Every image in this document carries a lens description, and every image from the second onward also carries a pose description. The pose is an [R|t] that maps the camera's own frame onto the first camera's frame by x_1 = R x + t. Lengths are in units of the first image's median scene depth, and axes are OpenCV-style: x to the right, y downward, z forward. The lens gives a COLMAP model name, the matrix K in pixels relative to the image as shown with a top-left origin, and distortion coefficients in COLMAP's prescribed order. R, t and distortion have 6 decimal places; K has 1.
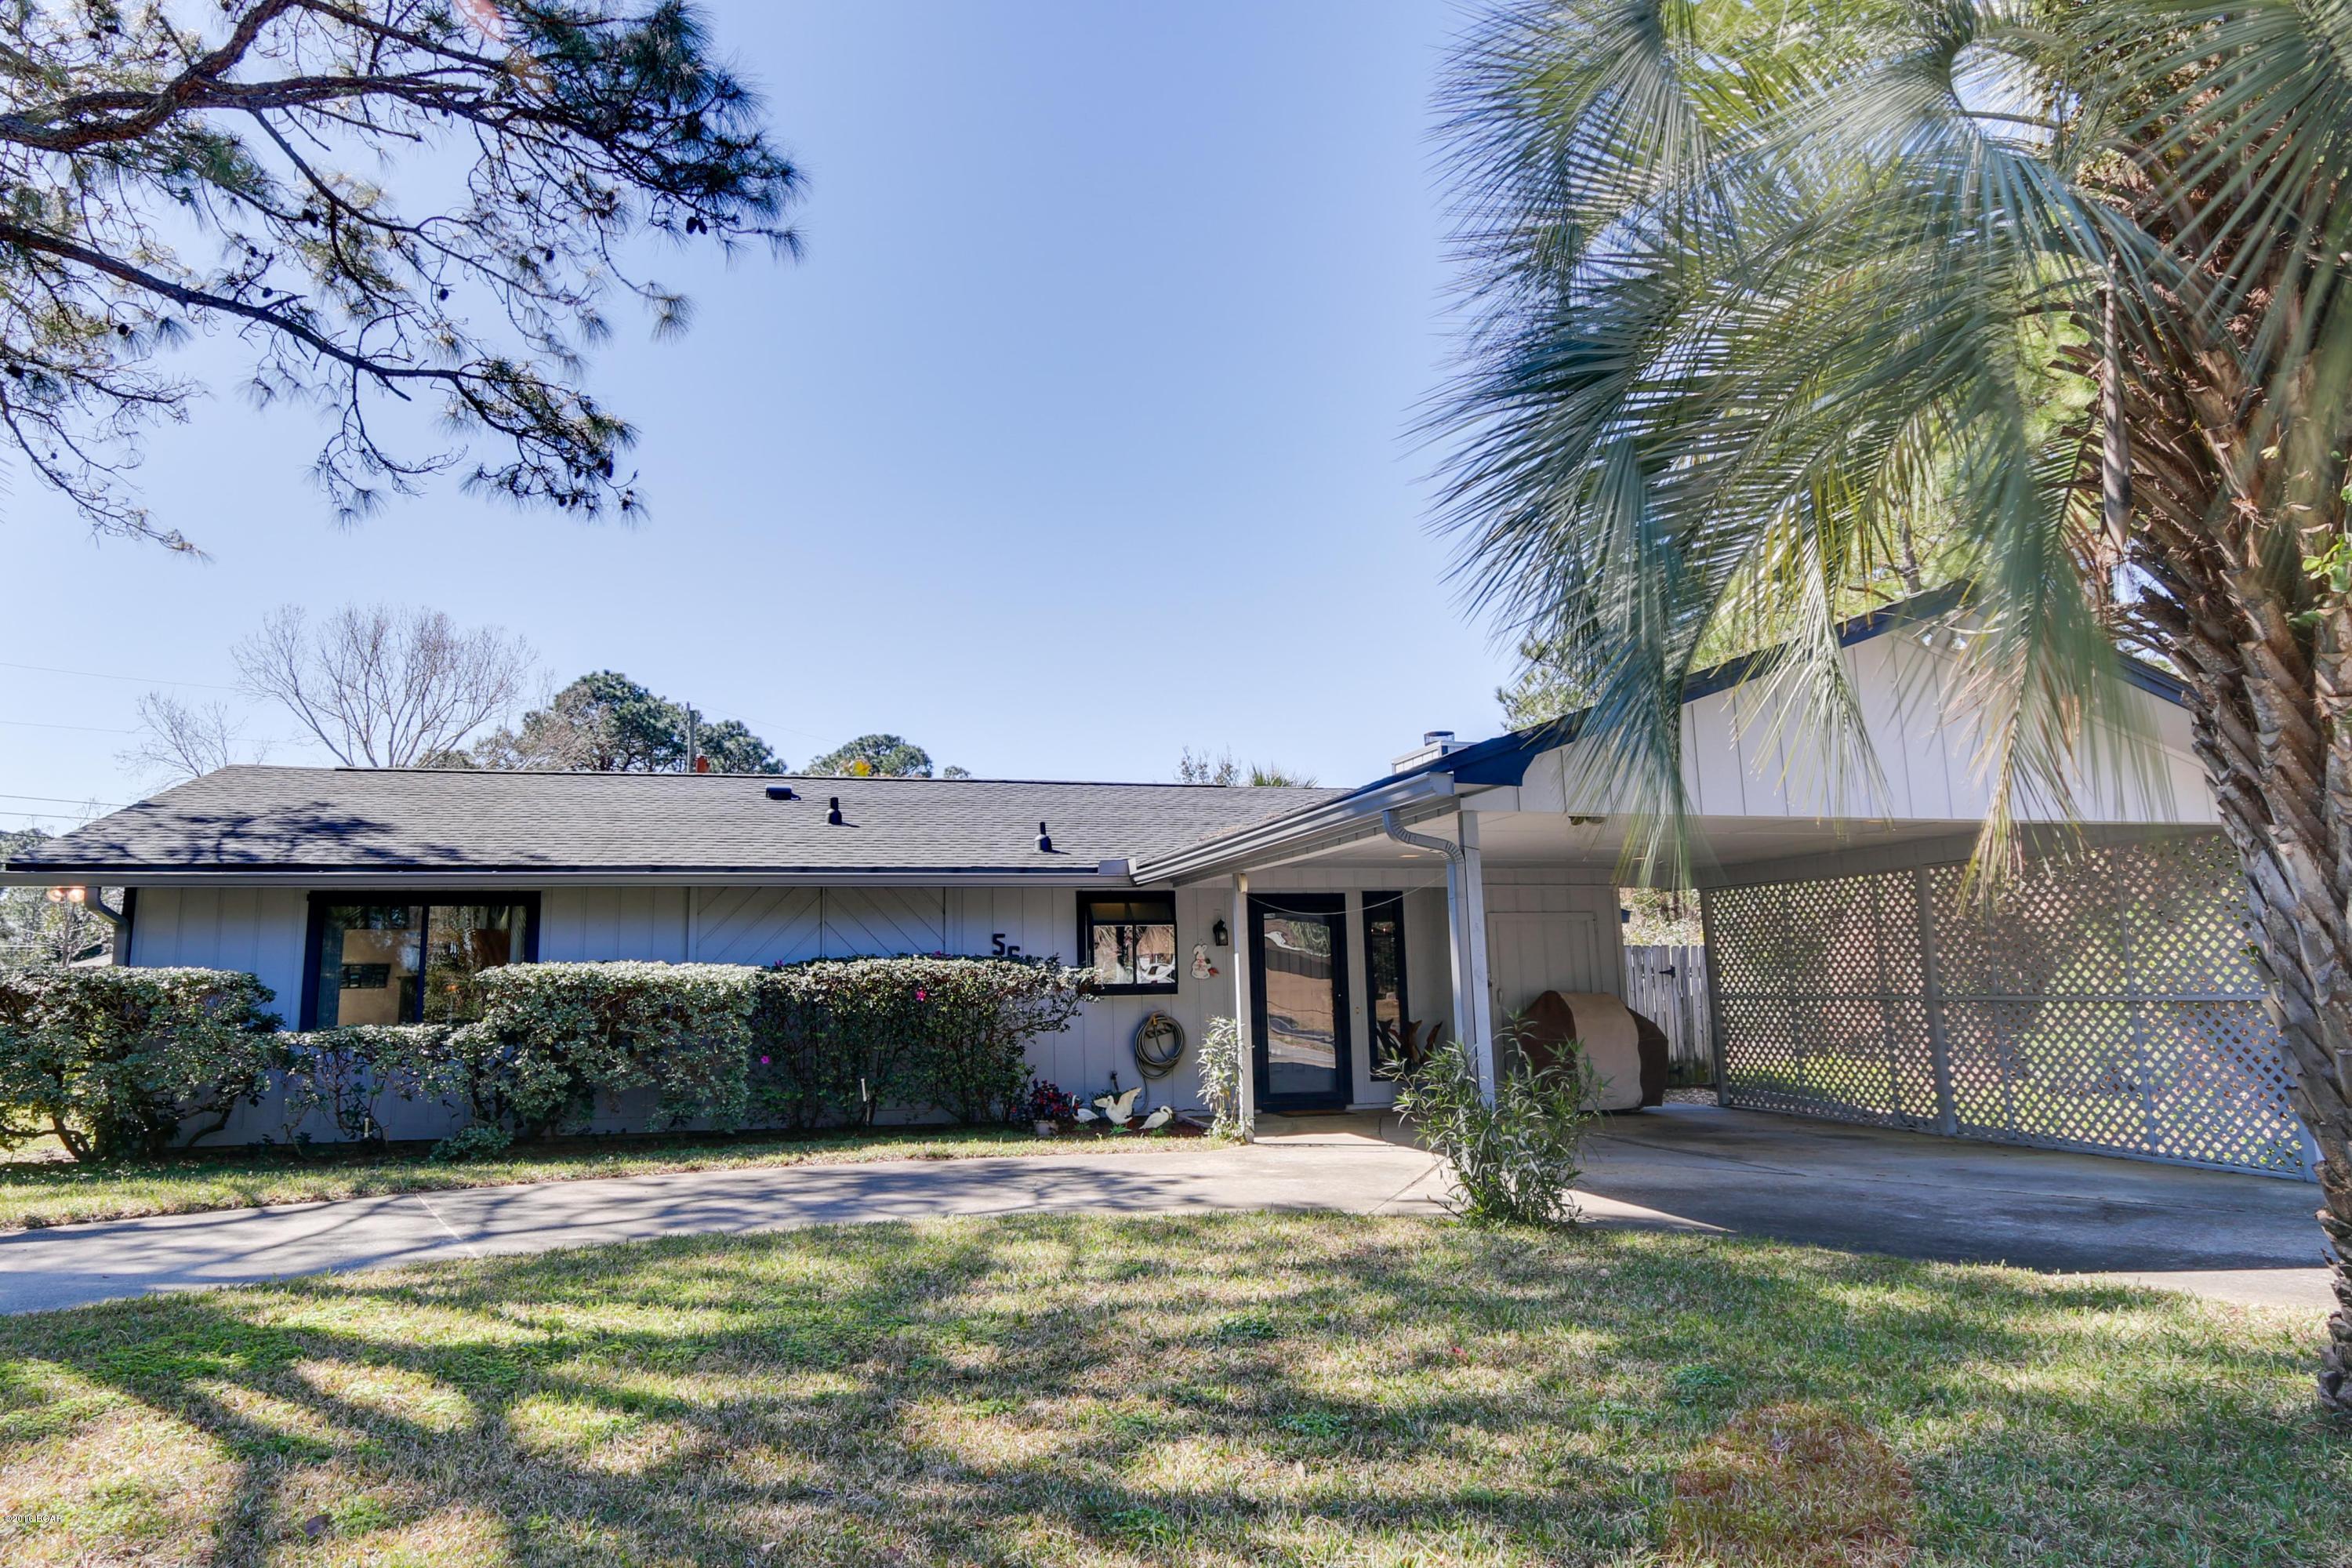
lens RADIAL K [[1094.8, 0, 1176.0], [0, 1094.8, 784.0], [0, 0, 1]] dist [-0.001617, -0.000792]
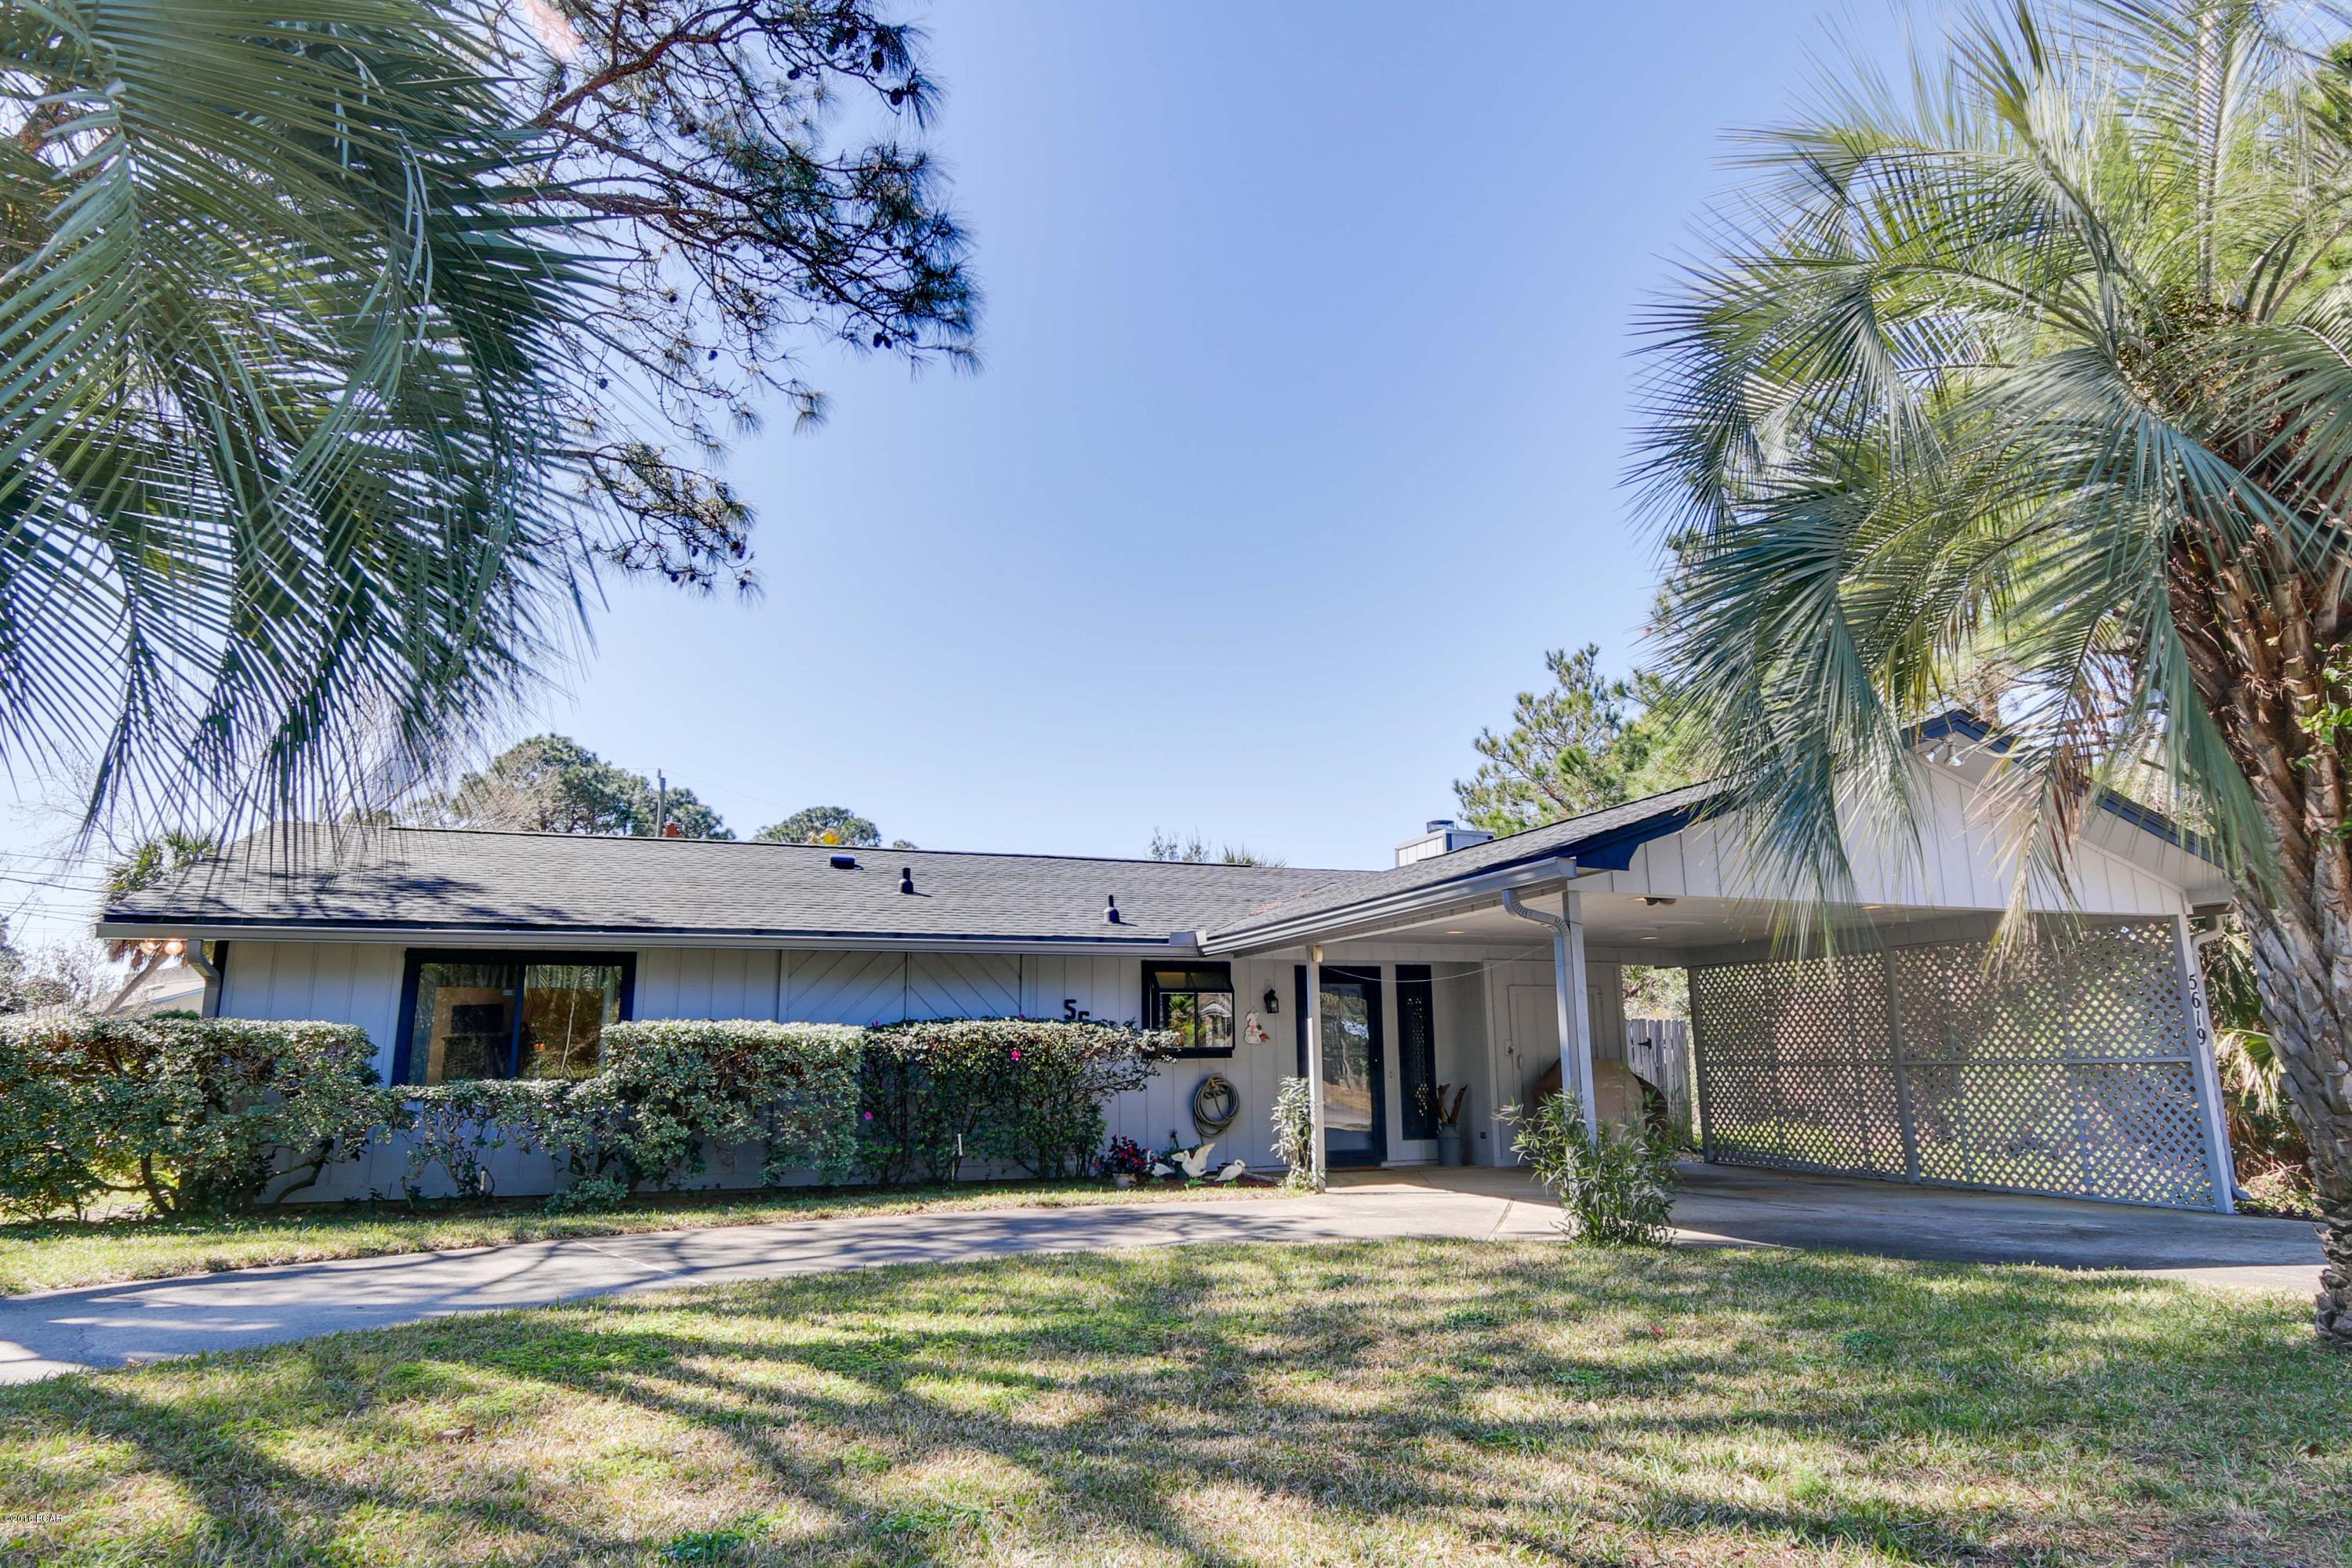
lens RADIAL K [[1102.0, 0, 1175.2], [0, 1102.0, 822.8], [0, 0, 1]] dist [-0.001188, 0.000331]
pose [[0.994486, 0.027512, 0.101198, -0.200201], [-0.023609, 0.998938, -0.039564, 0.006117], [-0.102179, 0.036957, 0.994079, -0.092999]]
